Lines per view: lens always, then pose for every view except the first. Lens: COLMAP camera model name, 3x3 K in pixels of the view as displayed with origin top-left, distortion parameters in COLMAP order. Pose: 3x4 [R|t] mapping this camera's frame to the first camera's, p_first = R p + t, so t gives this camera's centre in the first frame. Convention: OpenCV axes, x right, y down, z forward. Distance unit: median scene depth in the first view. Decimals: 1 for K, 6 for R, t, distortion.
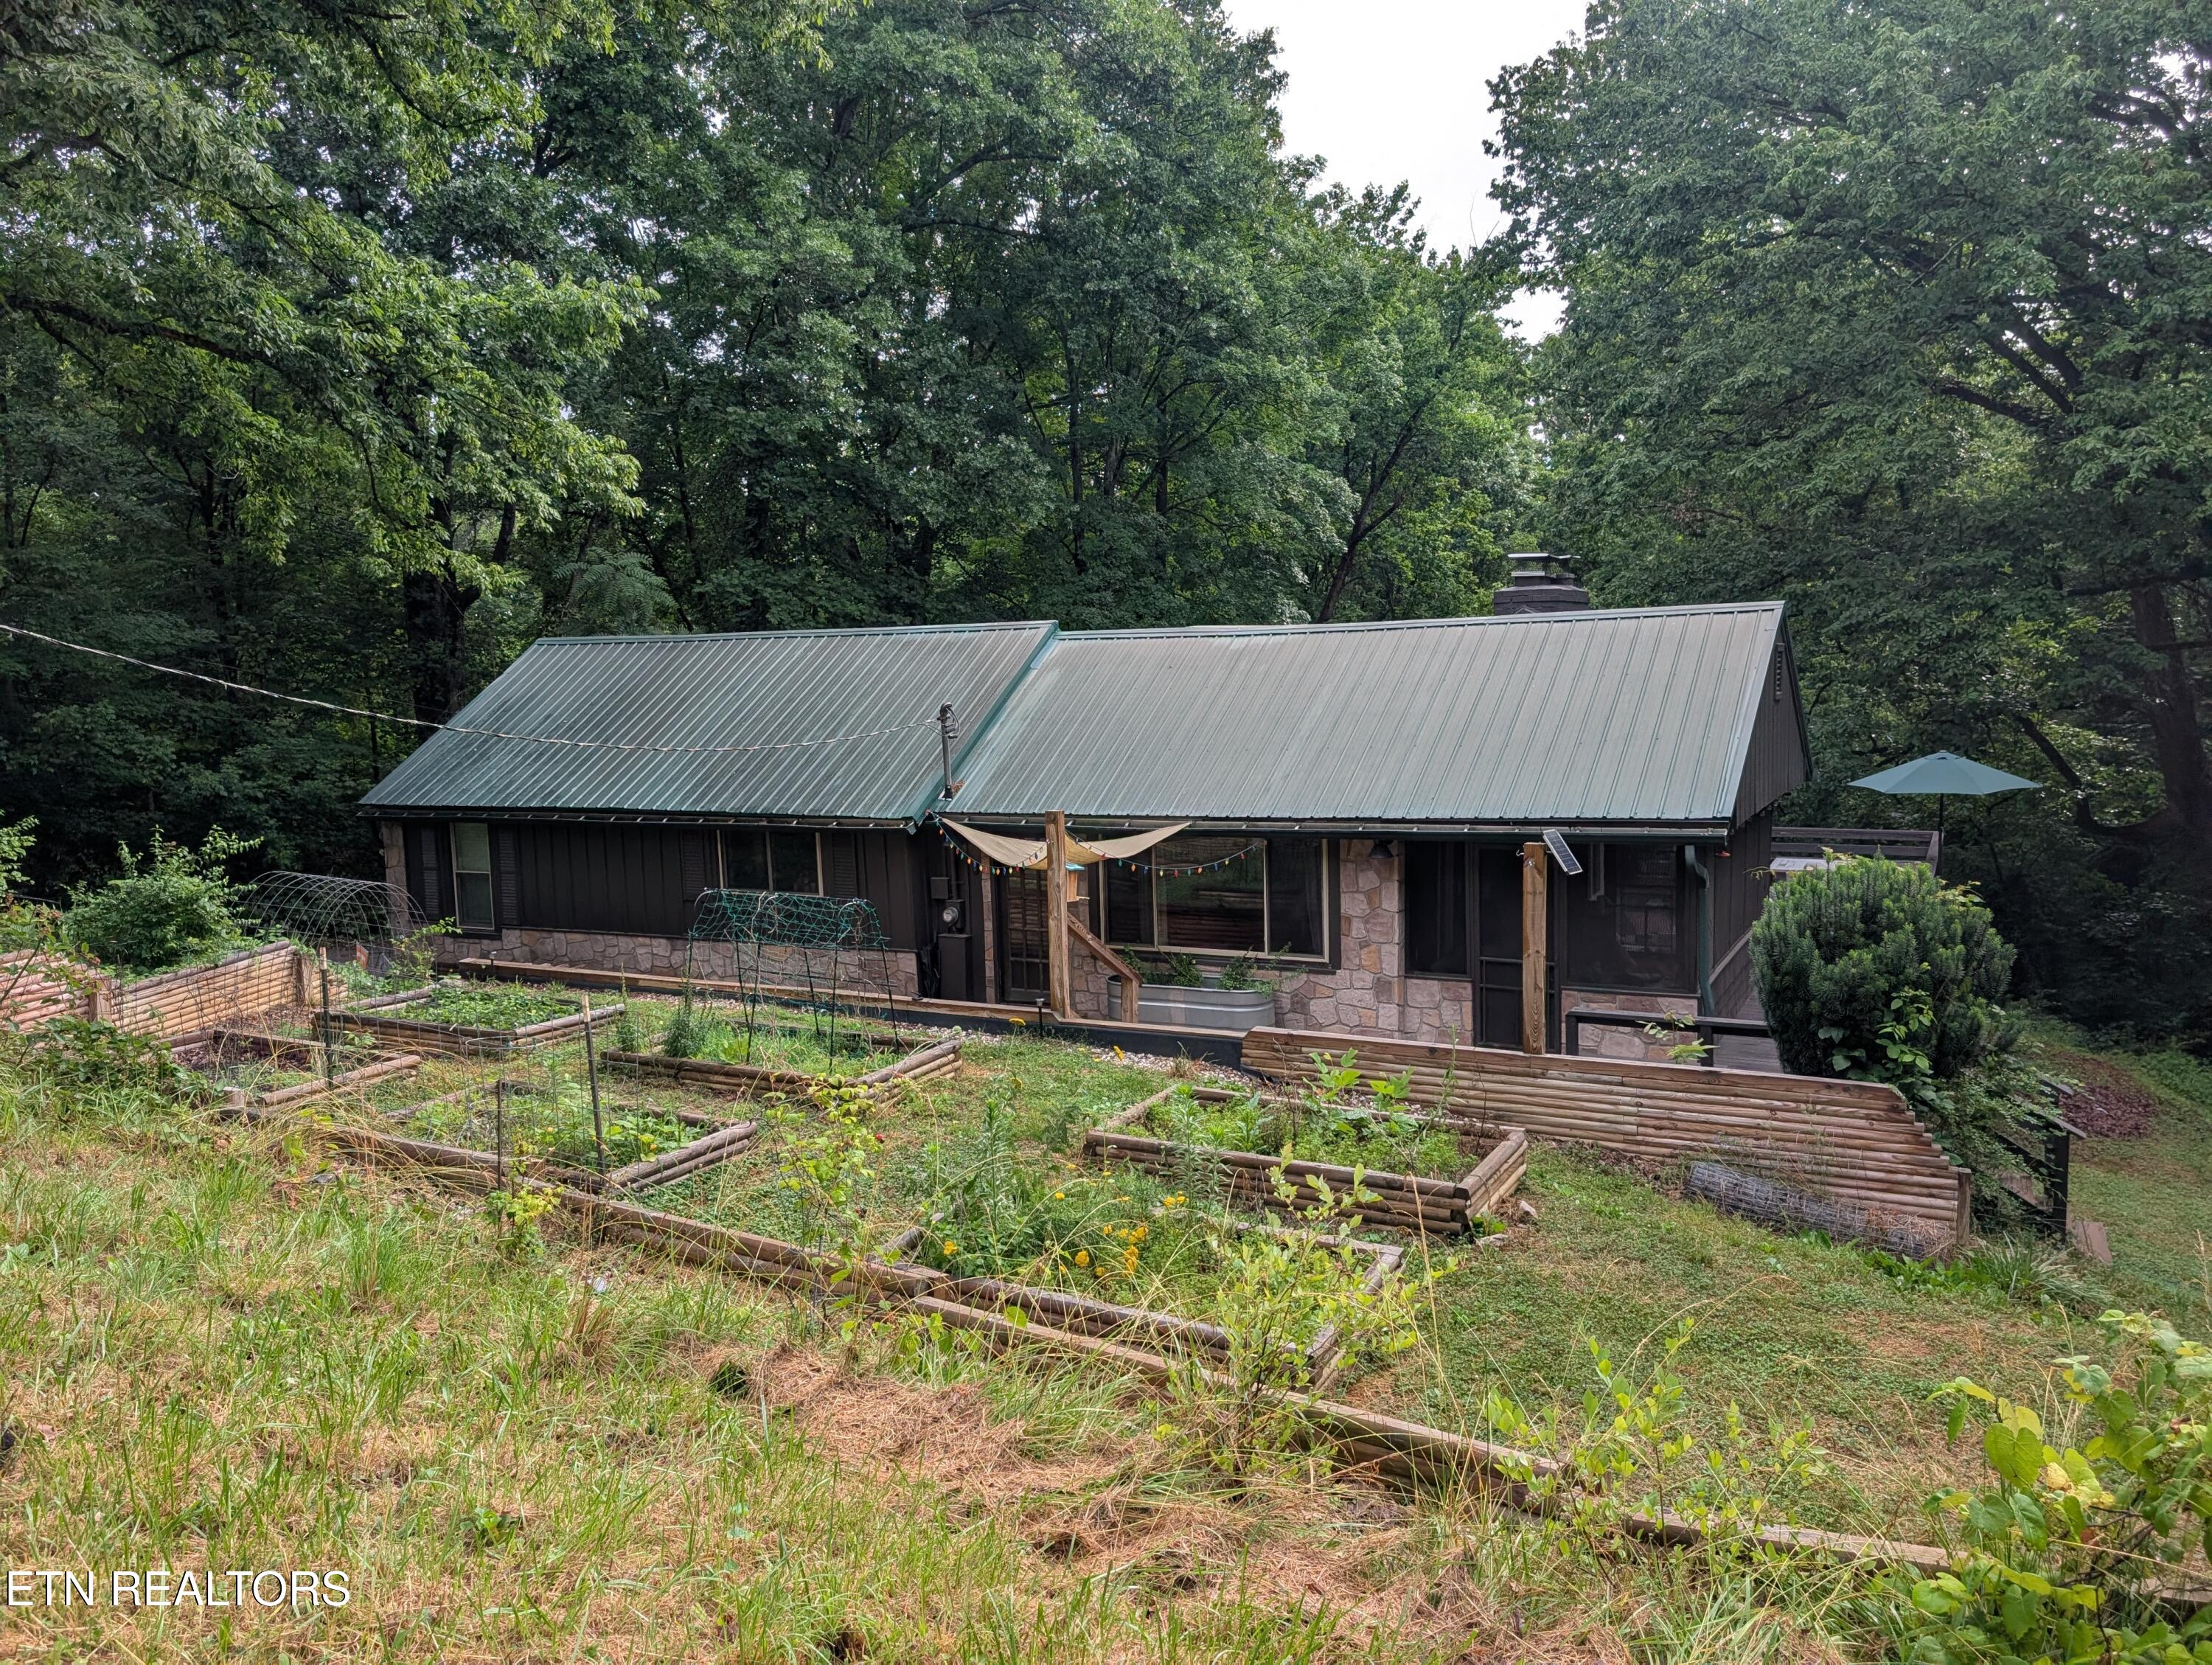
lens RADIAL K [[1563.4, 0, 1112.4], [0, 1563.4, 827.5], [0, 0, 1]] dist [0.013223, -0.002522]
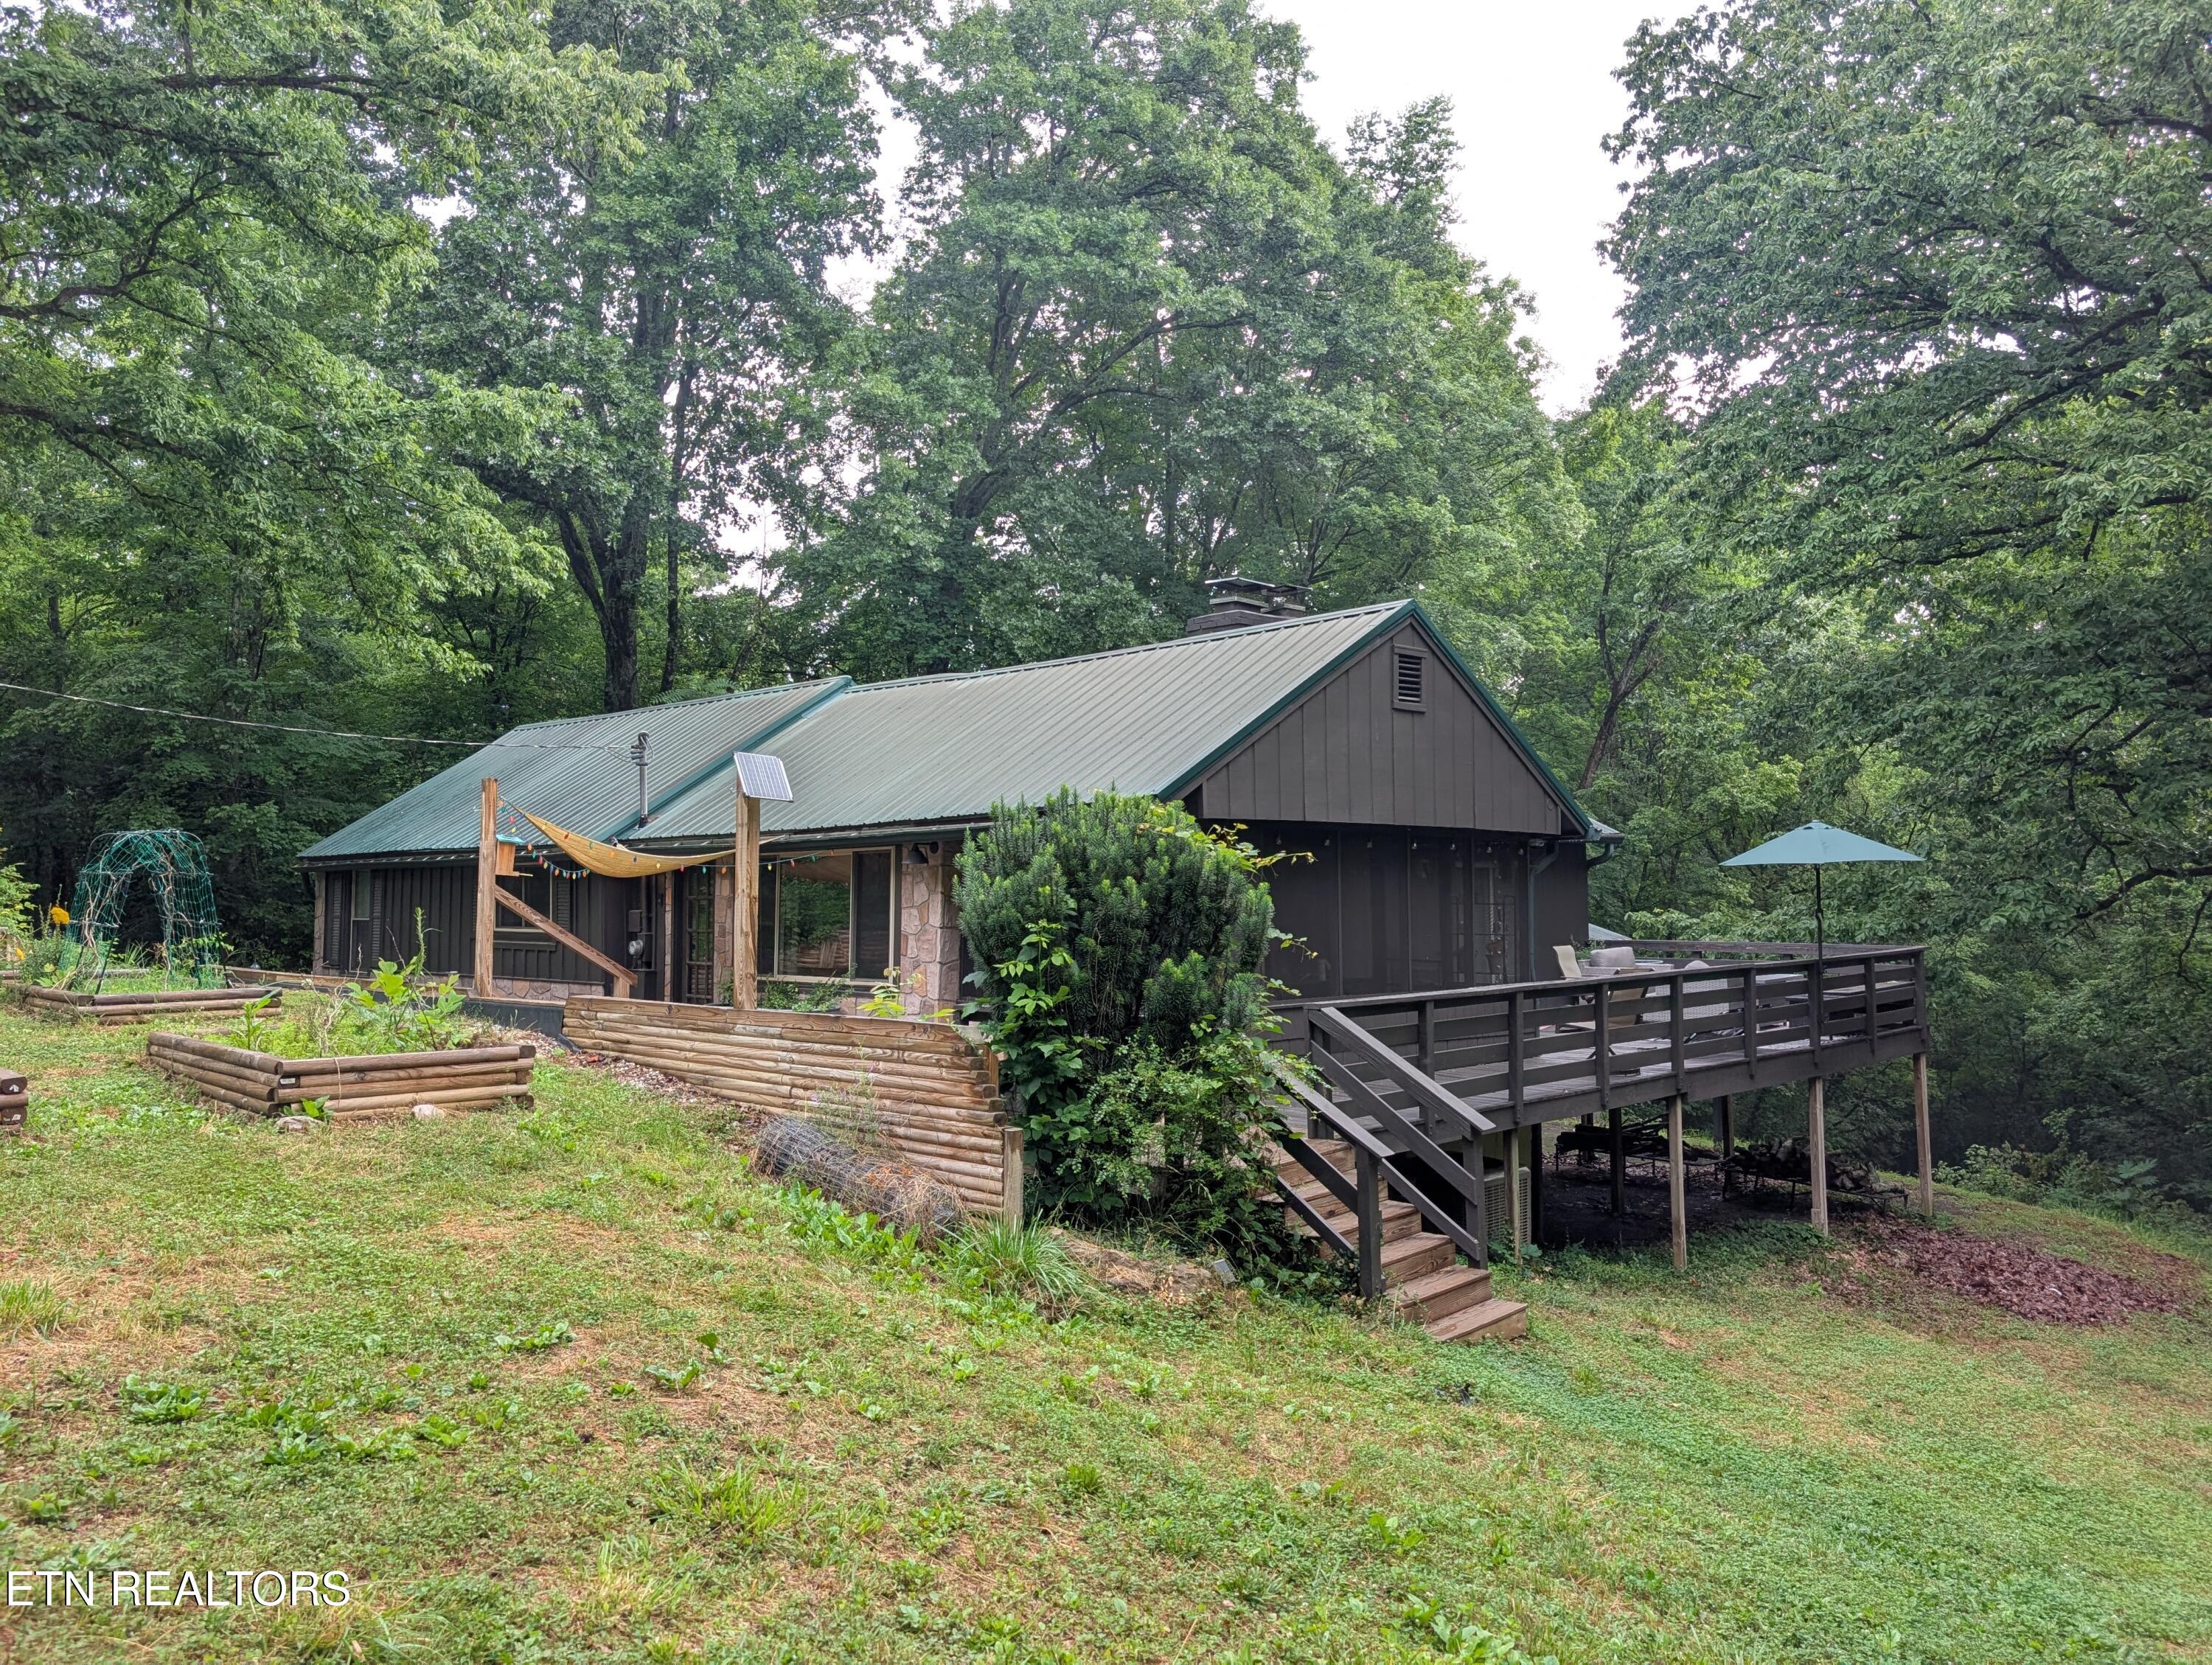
lens RADIAL K [[1563.4, 0, 1129.5], [0, 1563.4, 794.9], [0, 0, 1]] dist [0.013223, -0.002522]
pose [[0.963842, 0.010525, -0.266267, 0.507790], [-0.052581, 0.987086, -0.151316, 0.104533], [0.261235, 0.159845, 0.951948, 0.139307]]
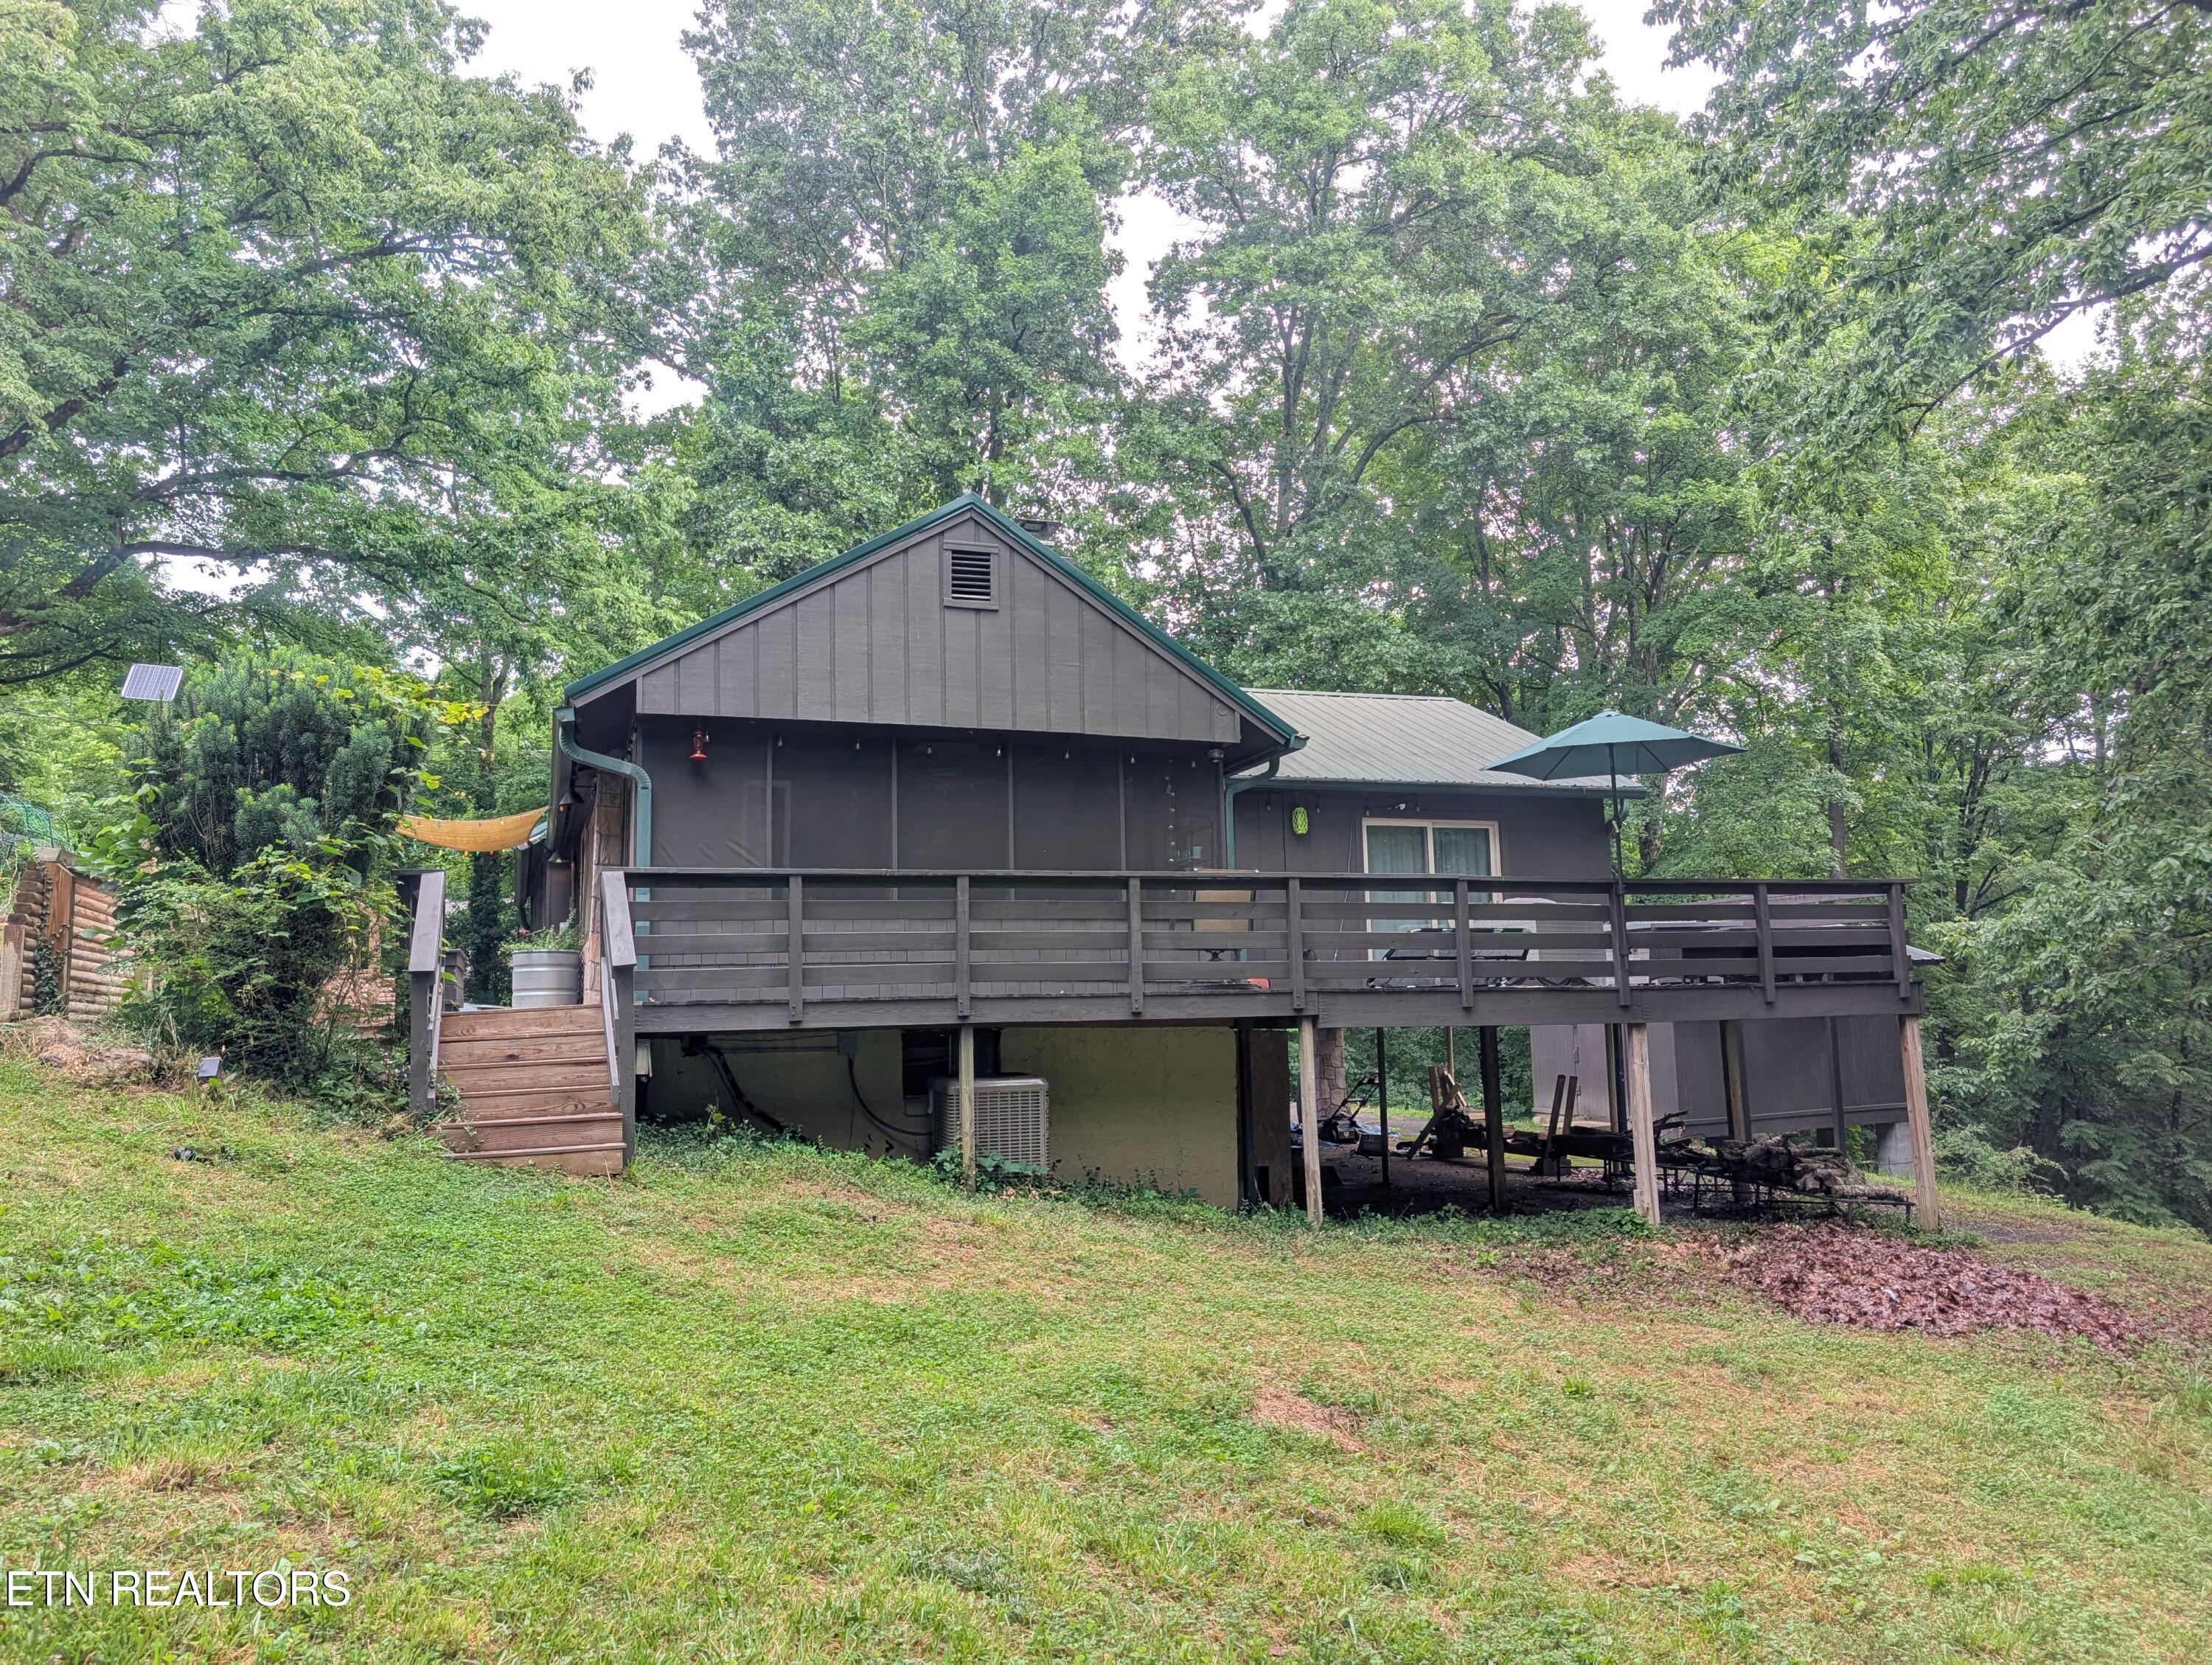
lens RADIAL K [[1563.4, 0, 1114.6], [0, 1563.4, 830.9], [0, 0, 1]] dist [0.013223, -0.002522]
pose [[0.751571, -0.062854, -0.656651, 1.005853], [-0.077493, 0.980145, -0.182514, 0.175942], [0.655084, 0.188058, 0.731778, 0.466973]]
